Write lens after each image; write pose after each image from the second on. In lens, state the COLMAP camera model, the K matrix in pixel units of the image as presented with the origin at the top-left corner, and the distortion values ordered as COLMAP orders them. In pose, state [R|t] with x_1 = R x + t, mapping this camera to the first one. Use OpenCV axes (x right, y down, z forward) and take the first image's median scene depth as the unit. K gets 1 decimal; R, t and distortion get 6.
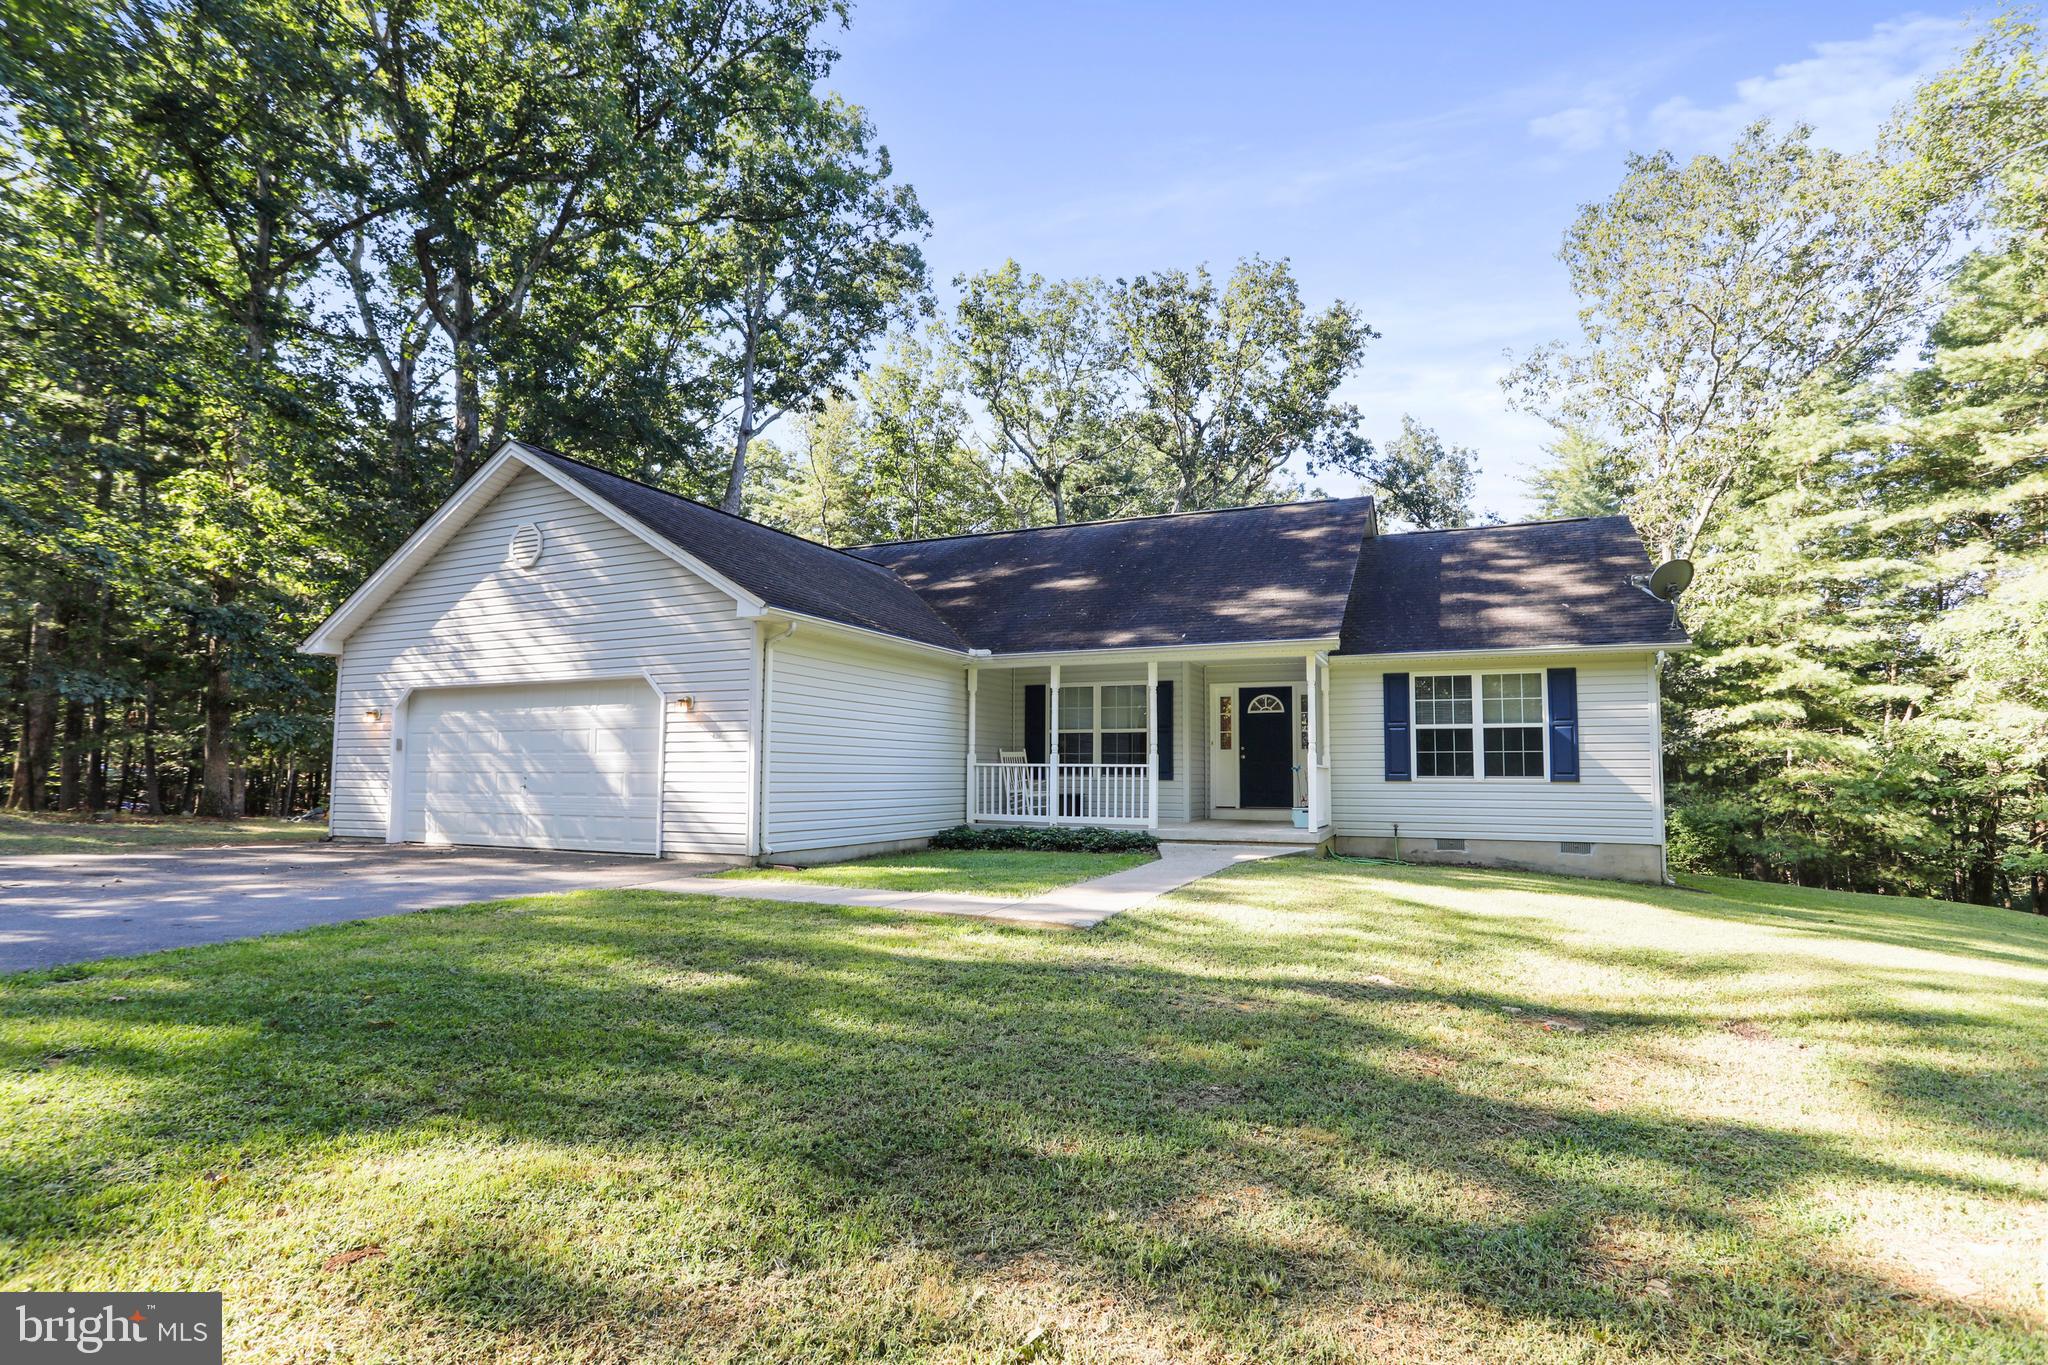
lens RADIAL K [[1003.6, 0, 1024.0], [0, 1003.6, 682.5], [0, 0, 1]] dist [-0.069445, 0.034523]
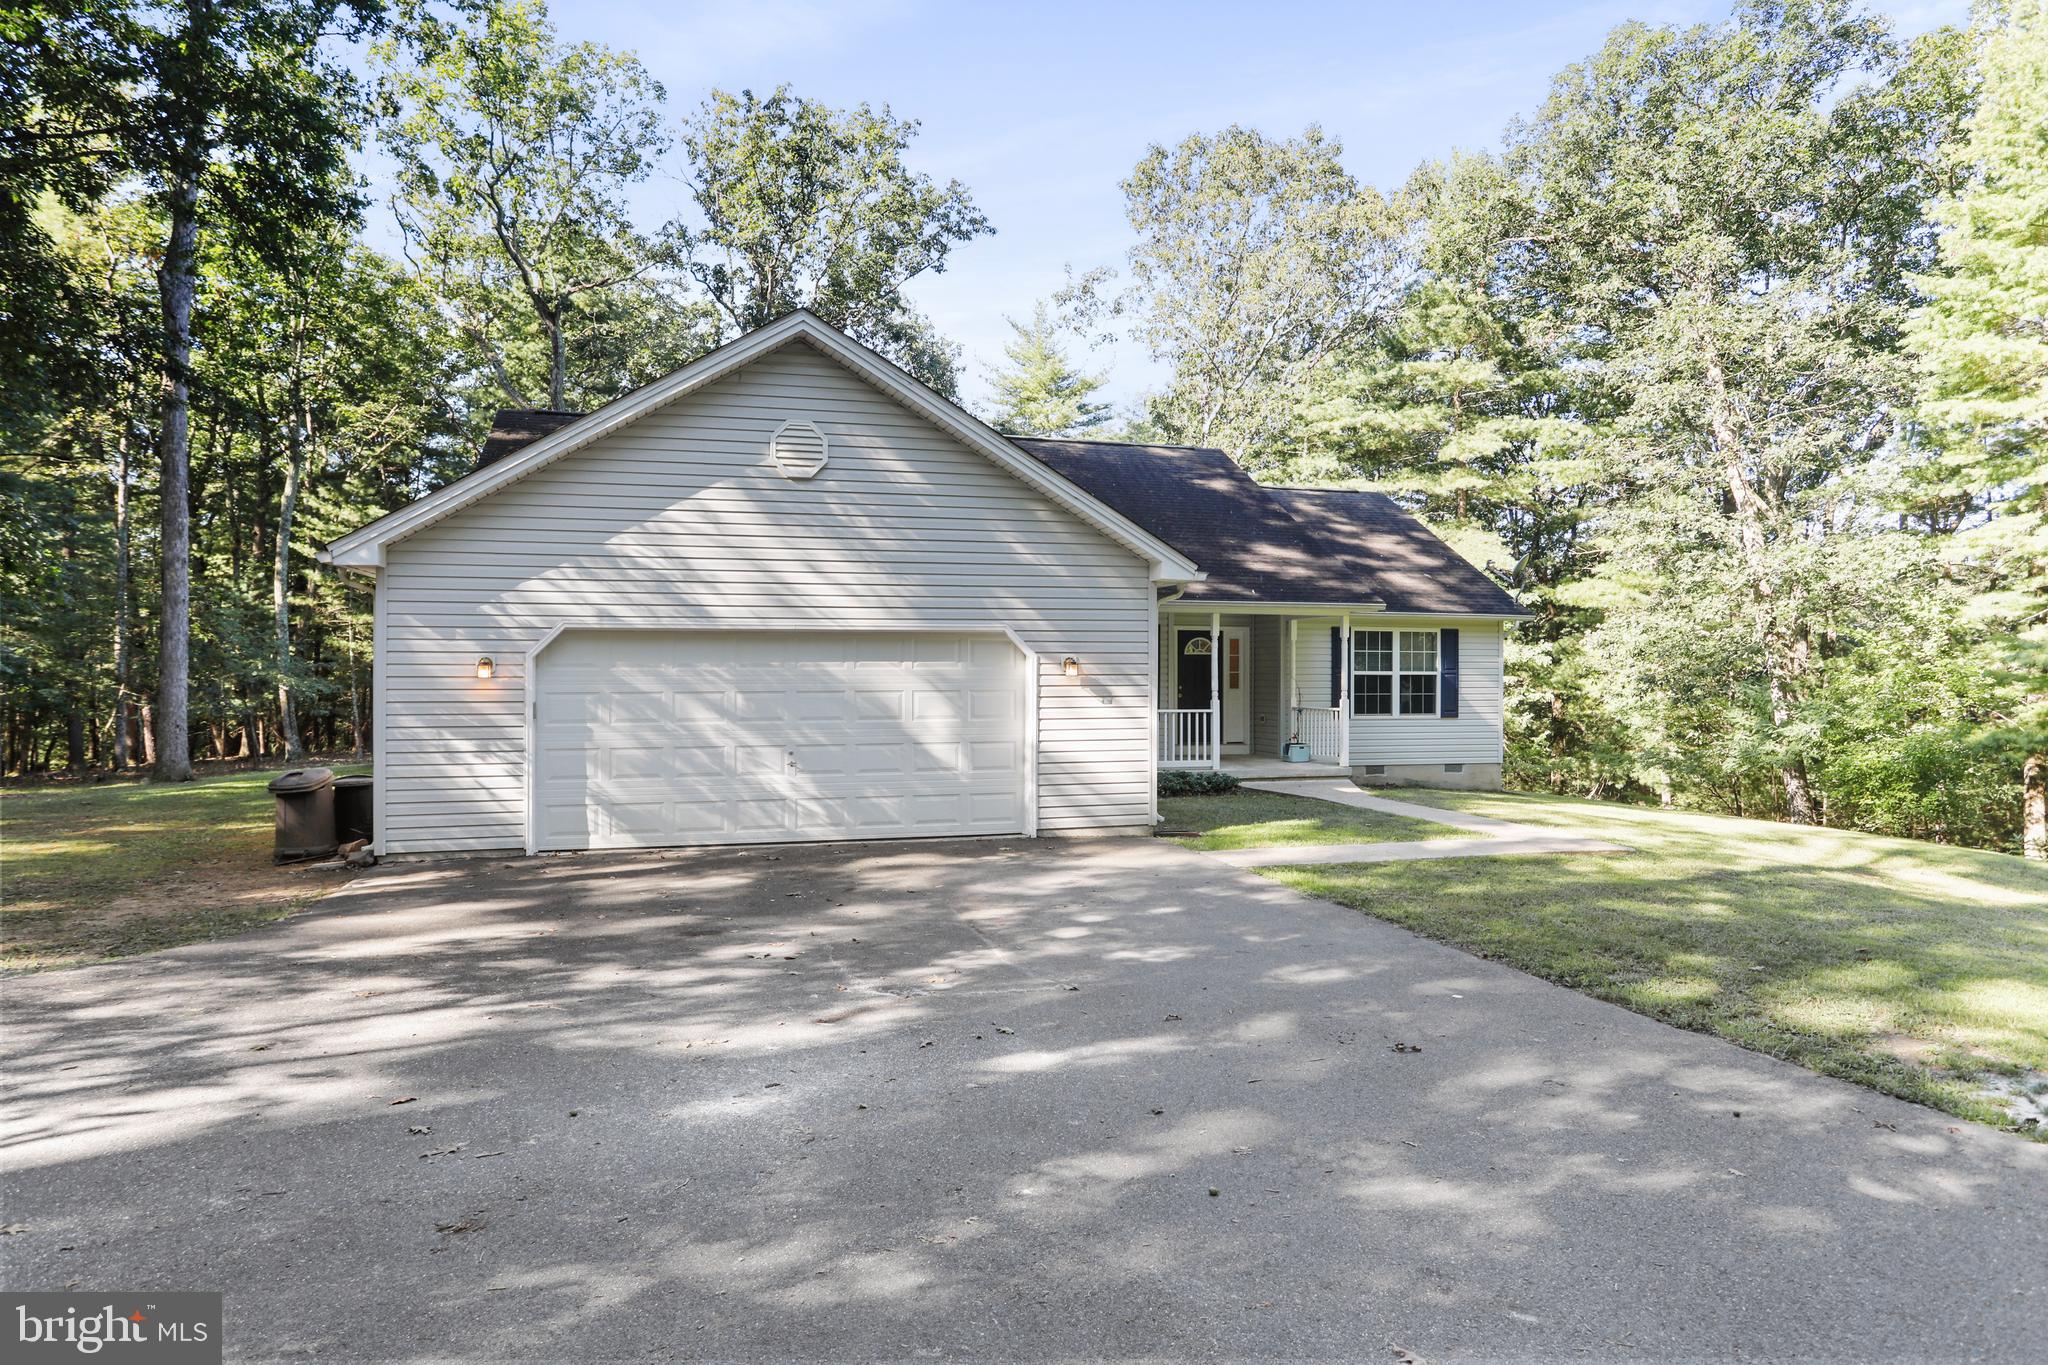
lens RADIAL K [[1239.9, 0, 1013.8], [0, 1239.9, 639.3], [0, 0, 1]] dist [-0.045159, 0.001068]
pose [[0.763848, 0.013935, 0.645246, -0.886694], [-0.057224, 0.997292, 0.046205, -0.041387], [-0.642855, -0.072217, 0.762576, 0.138447]]
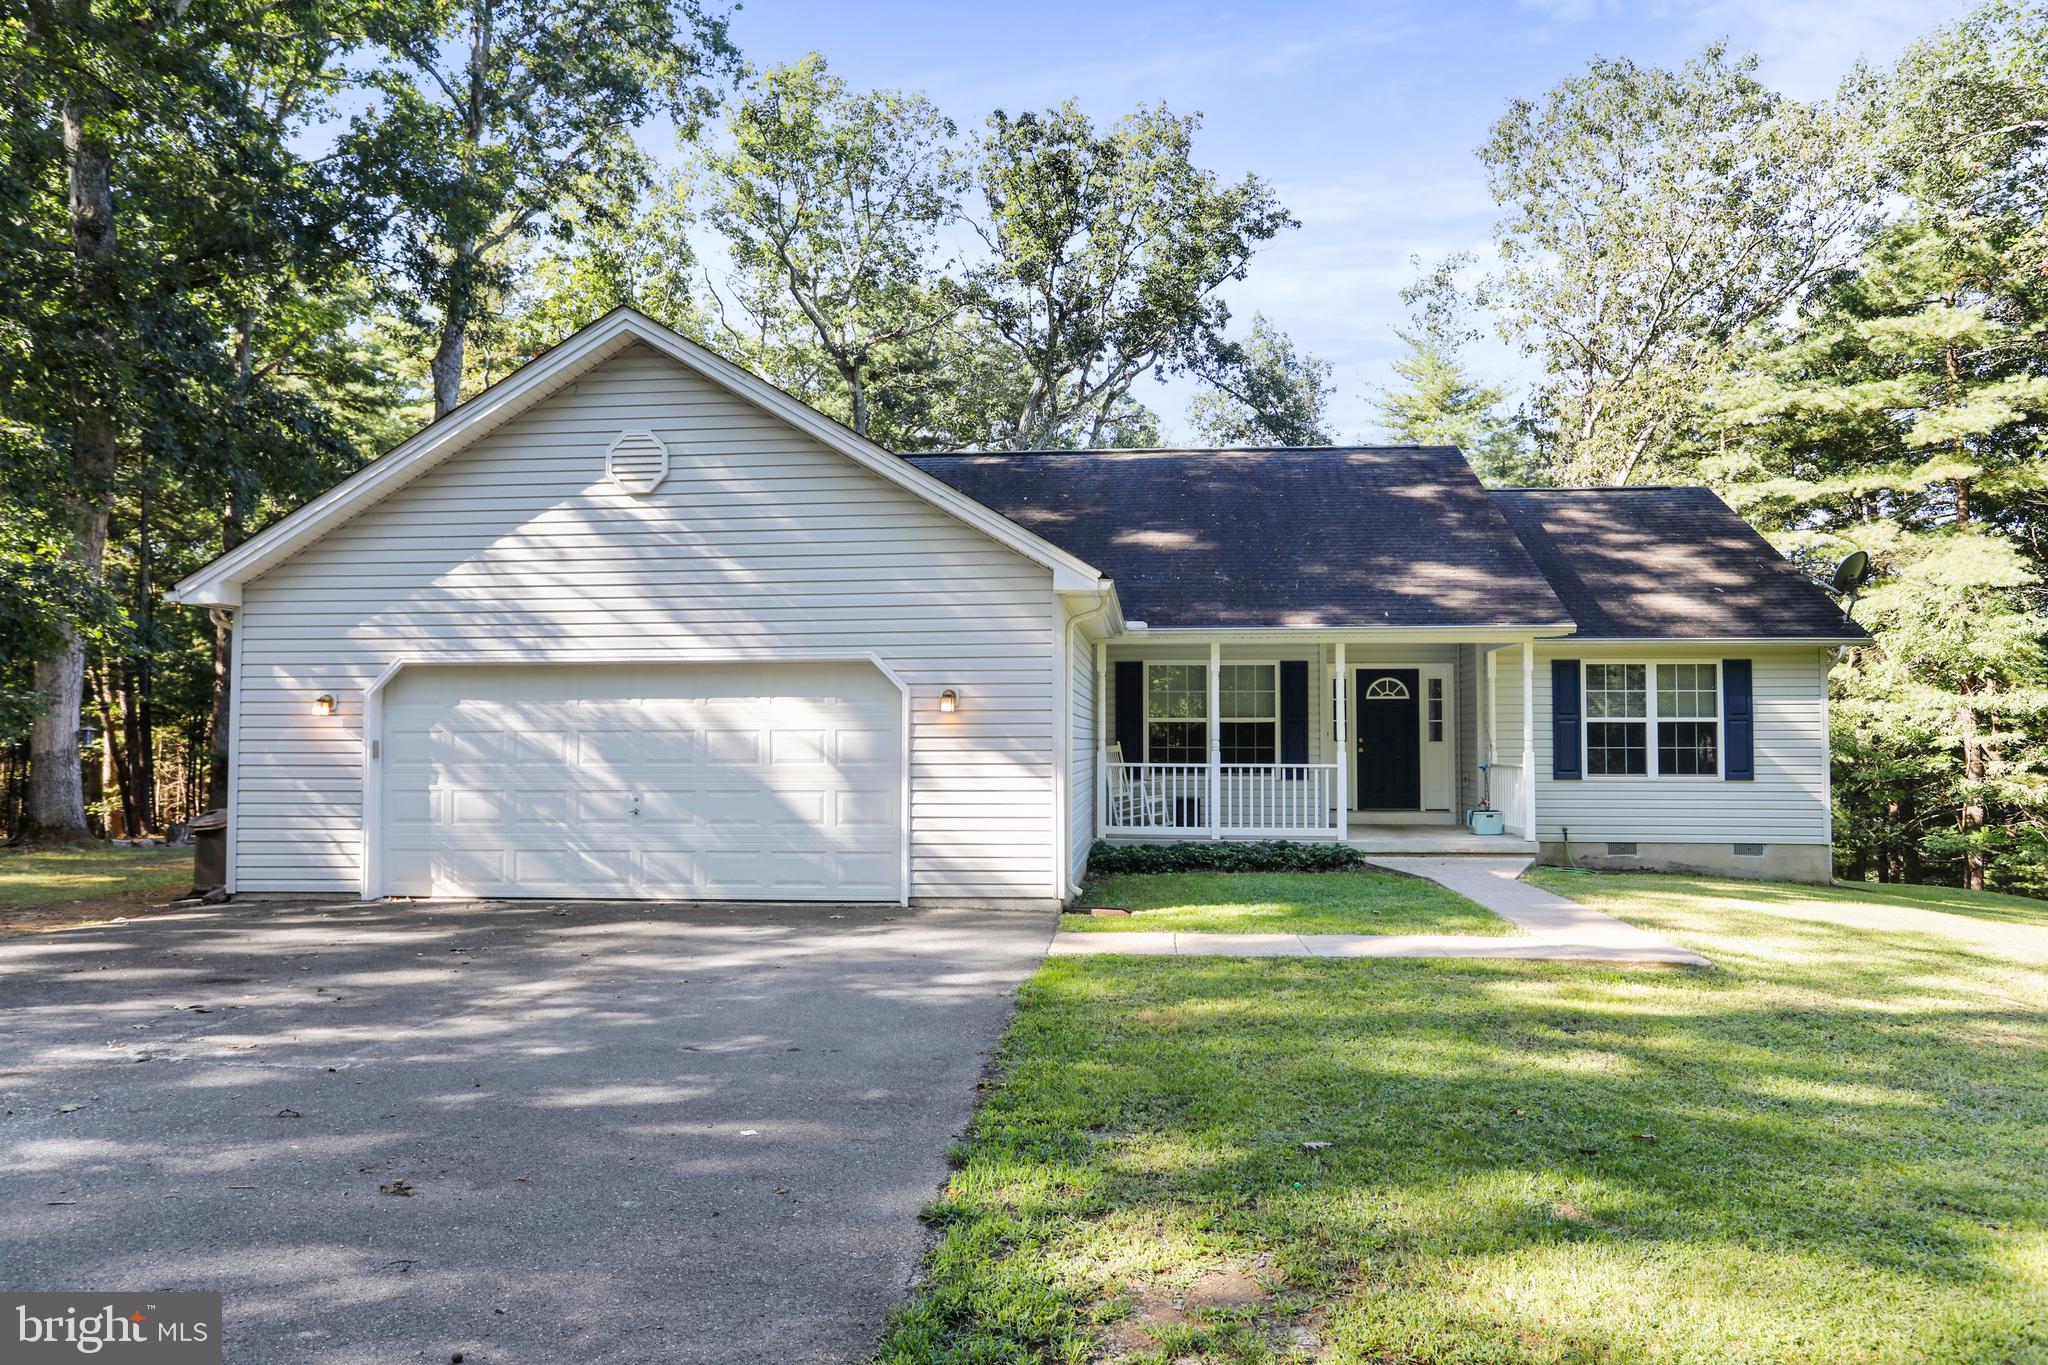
lens RADIAL K [[1342.2, 0, 1030.6], [0, 1342.2, 669.7], [0, 0, 1]] dist [-0.058325, 0.065353]
pose [[0.944470, 0.013238, 0.328330, -0.490894], [-0.025566, 0.999120, 0.033257, -0.028972], [-0.327601, -0.039804, 0.943977, 0.023477]]
